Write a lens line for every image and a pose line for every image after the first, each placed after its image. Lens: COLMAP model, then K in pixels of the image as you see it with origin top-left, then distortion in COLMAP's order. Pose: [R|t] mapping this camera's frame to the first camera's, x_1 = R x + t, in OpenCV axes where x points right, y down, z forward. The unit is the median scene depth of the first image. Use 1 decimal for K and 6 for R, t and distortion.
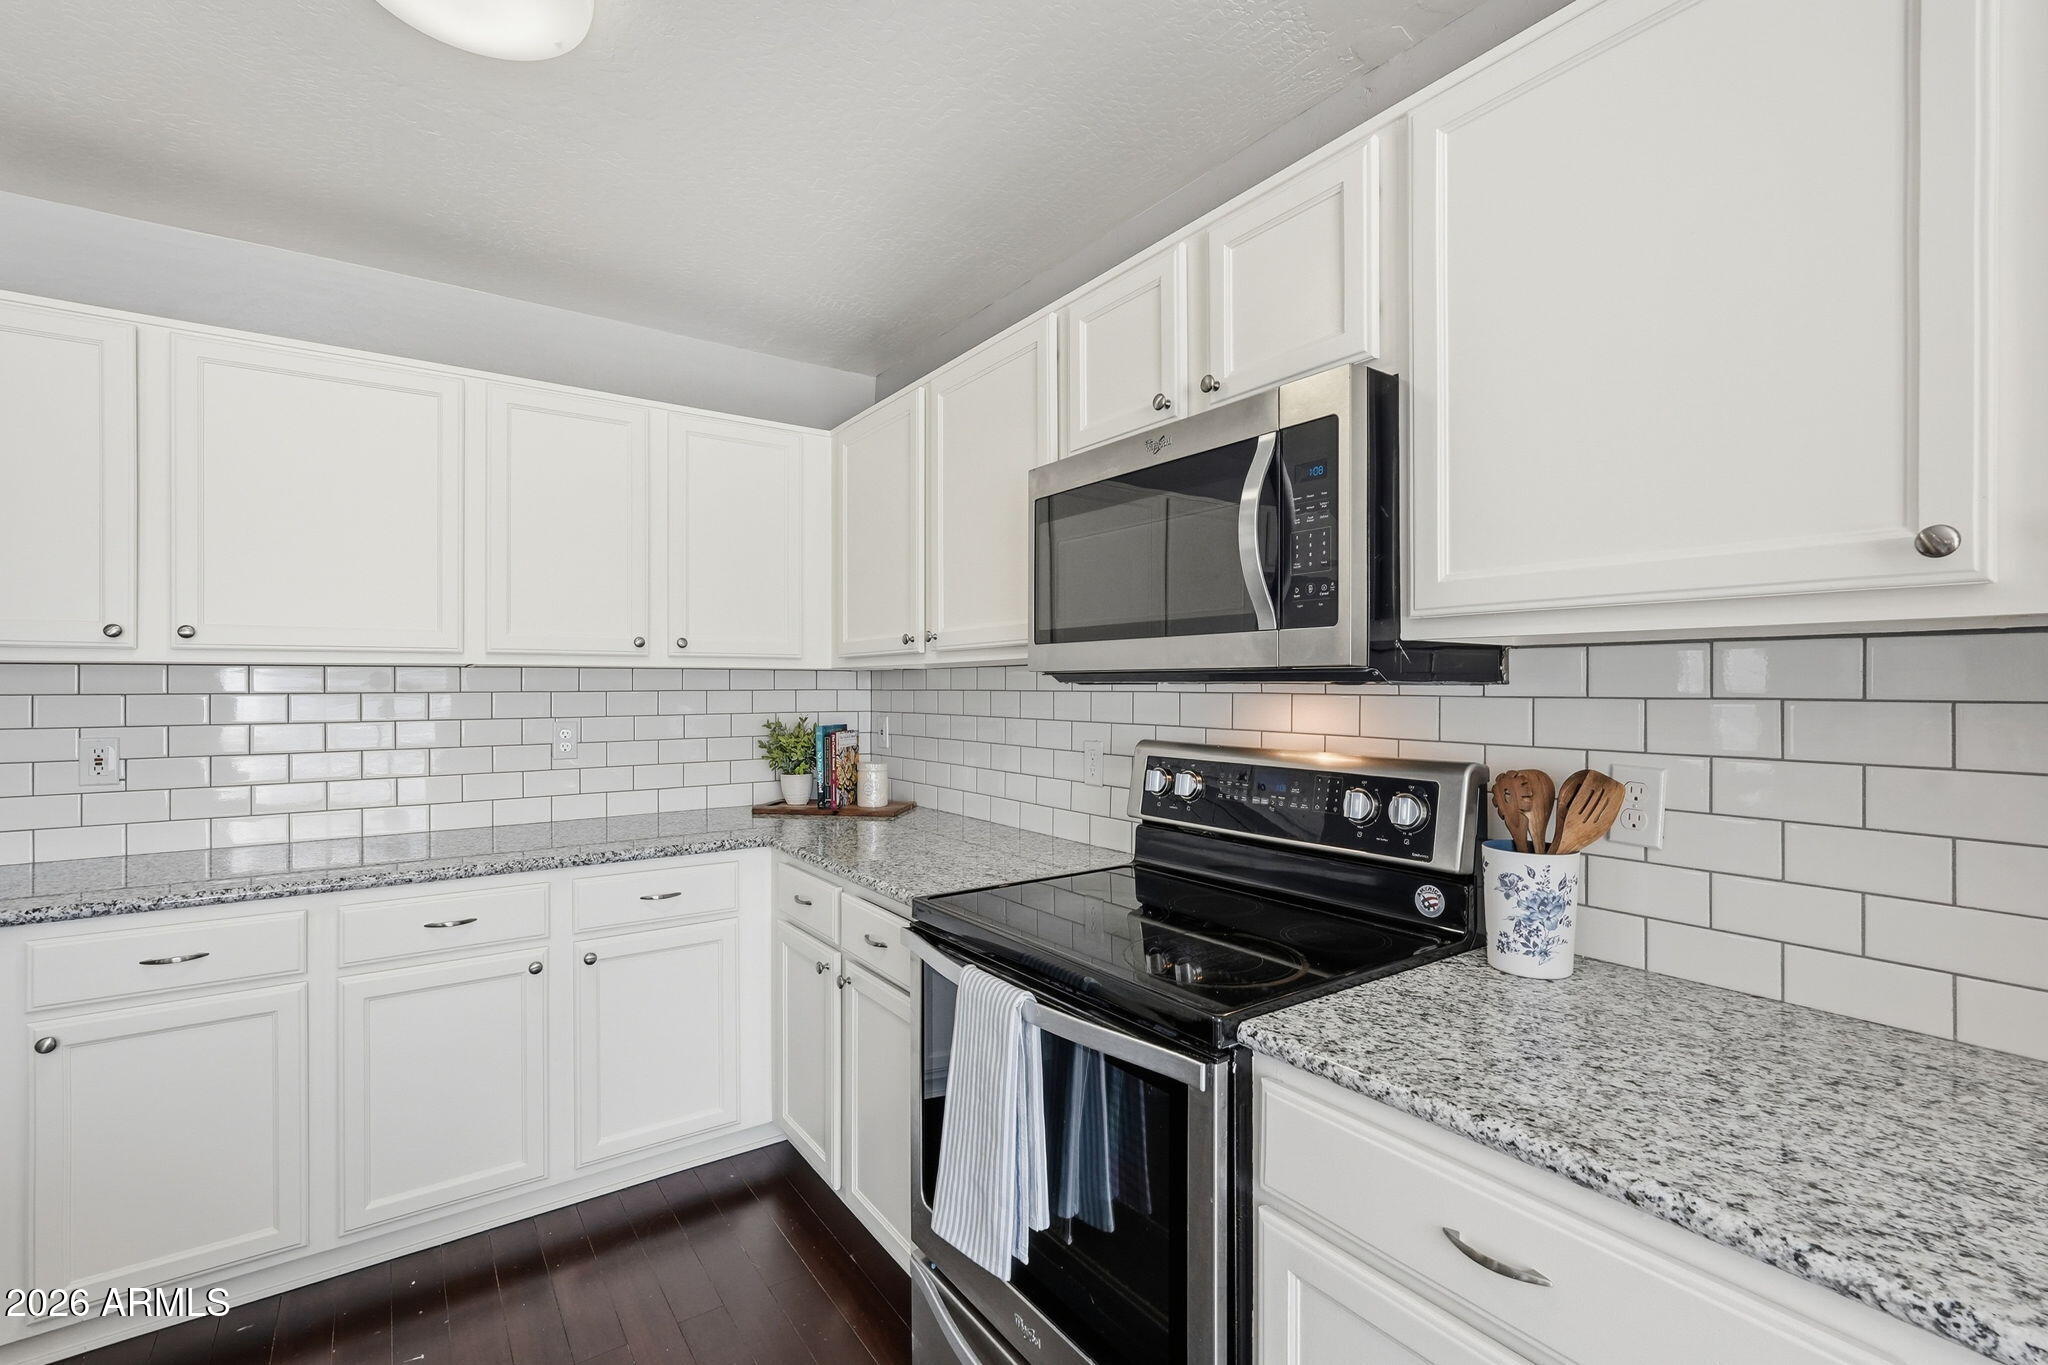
lens RADIAL K [[898.0, 0, 1017.8], [0, 898.0, 672.5], [0, 0, 1]] dist [-0.000886, 0.000111]
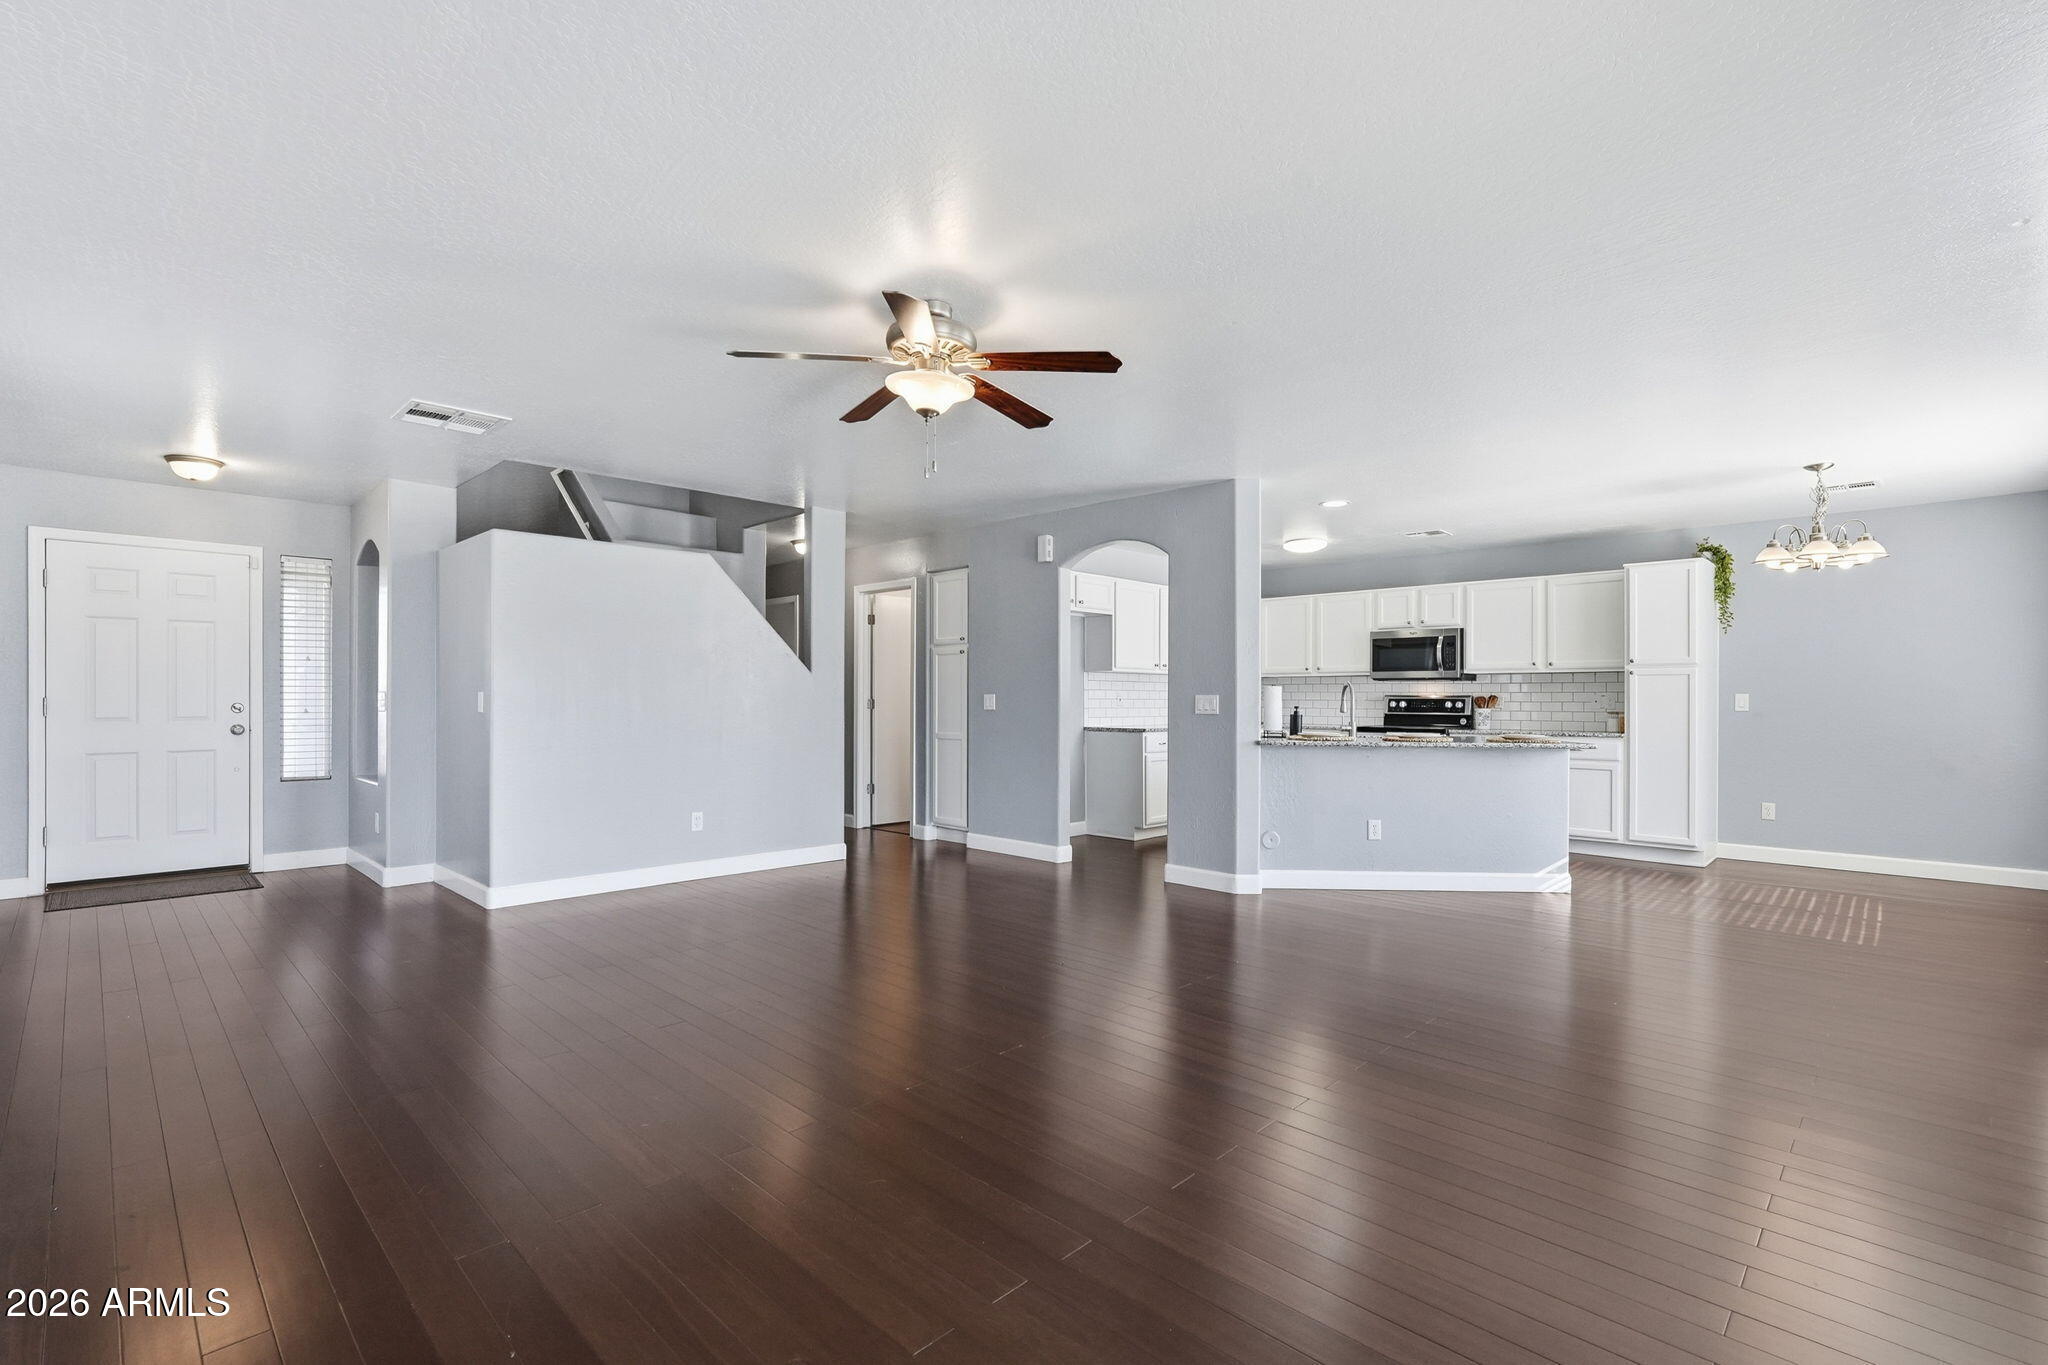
lens RADIAL K [[911.1, 0, 1018.1], [0, 911.1, 695.7], [0, 0, 1]] dist [-0.003500, -0.000992]
pose [[0.987679, 0.001209, 0.156486, -2.880473], [-0.003920, 0.999847, 0.017019, 0.019268], [-0.156442, -0.017423, 0.987533, -3.770428]]
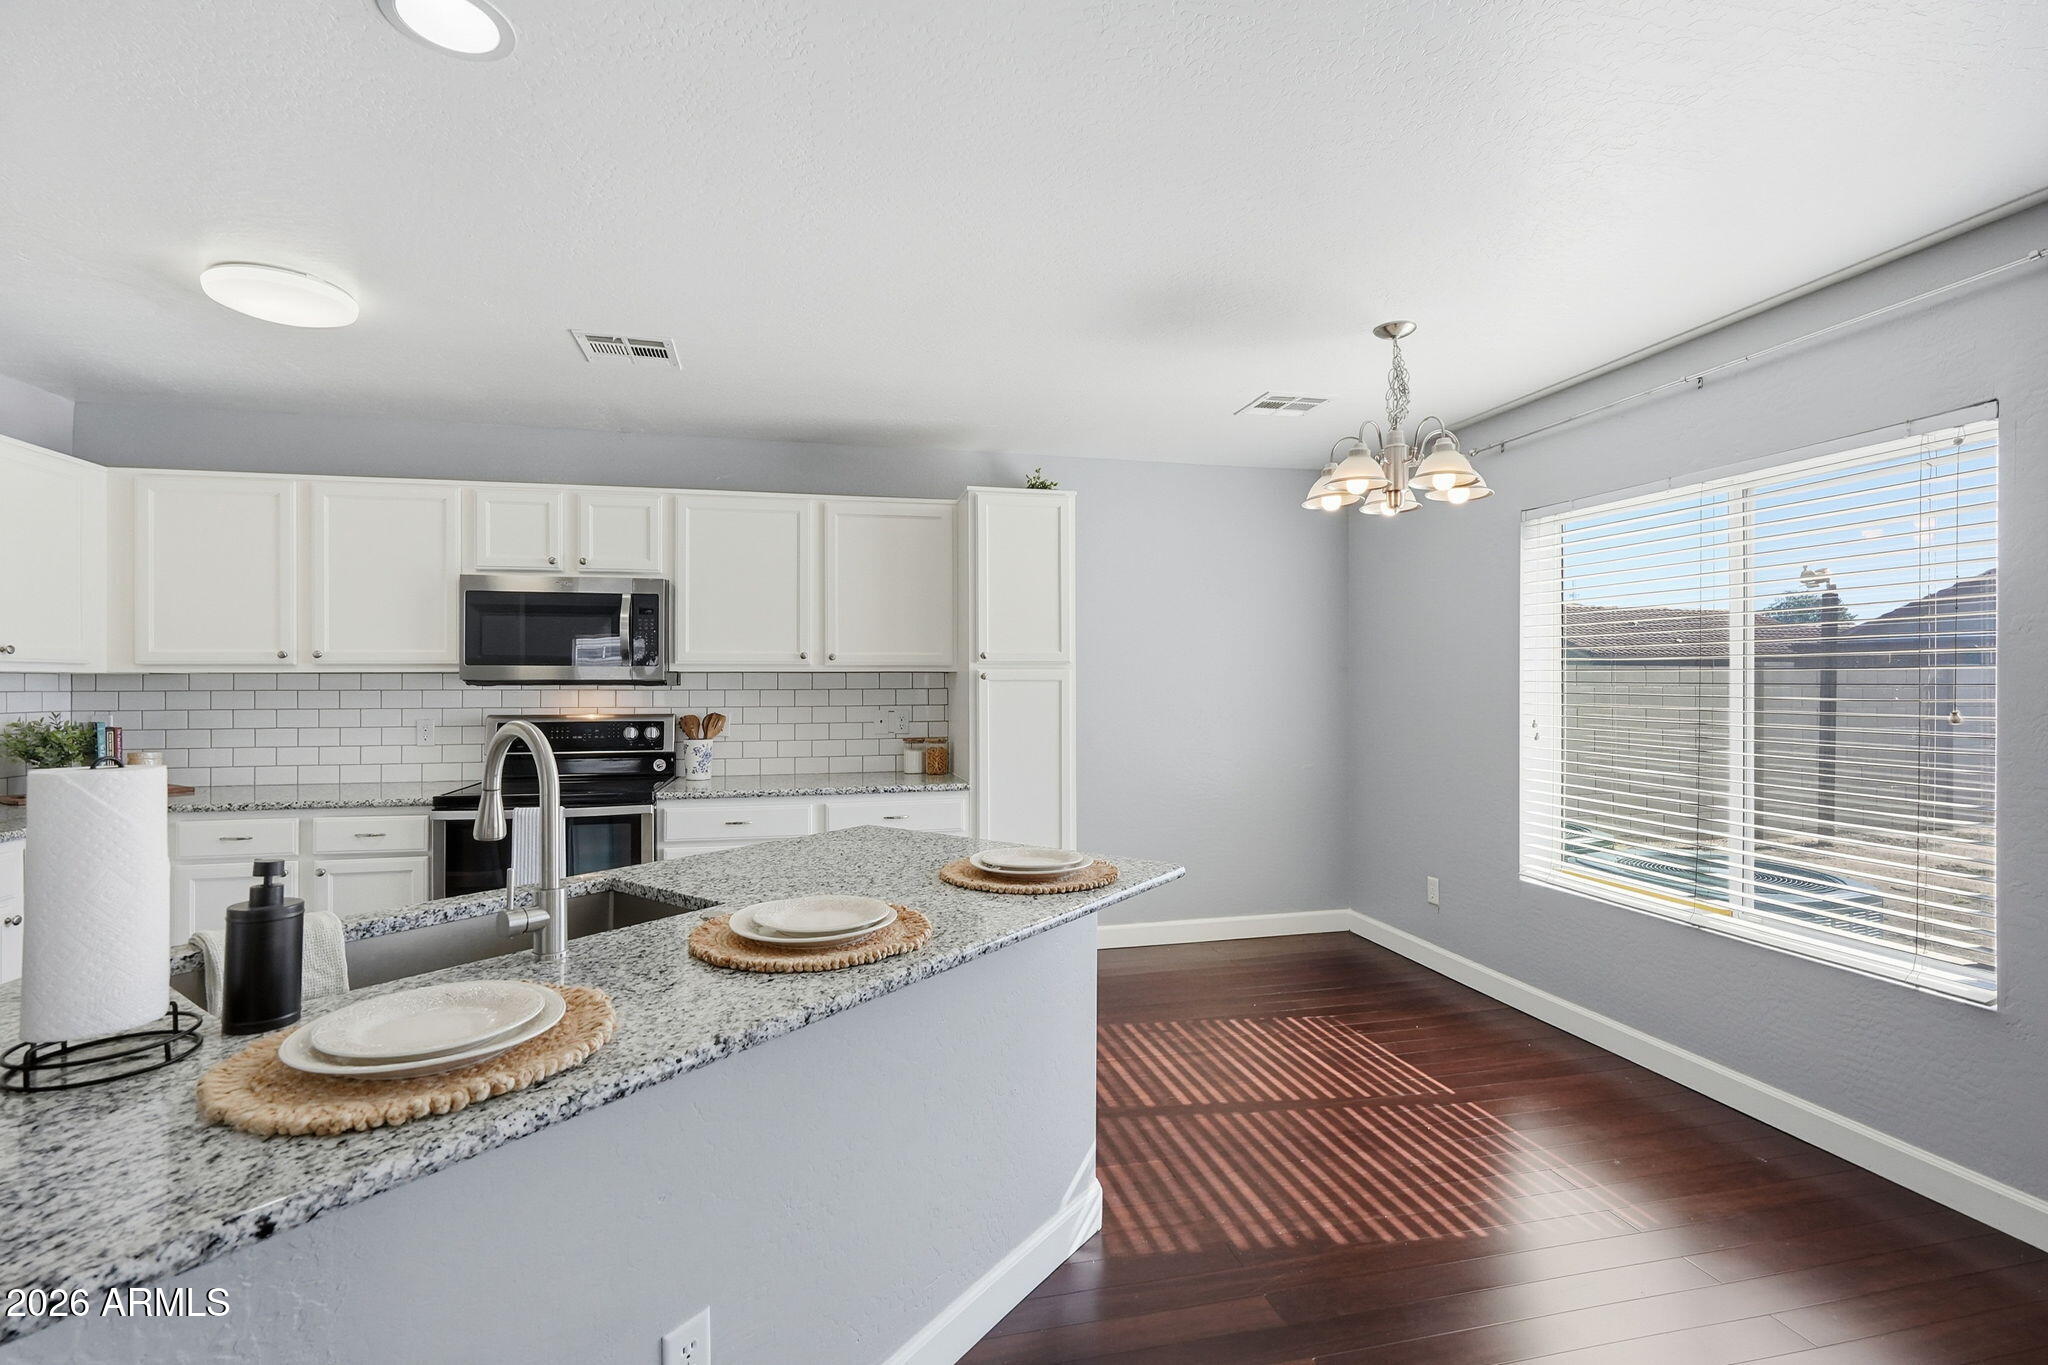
lens RADIAL K [[911.1, 0, 1023.8], [0, 911.1, 678.8], [0, 0, 1]] dist [-0.003500, -0.000992]
pose [[0.394594, -0.000467, 0.918855, -1.575468], [-0.013810, 0.999884, 0.006438, -0.039336], [-0.918752, -0.015230, 0.394542, -1.059459]]
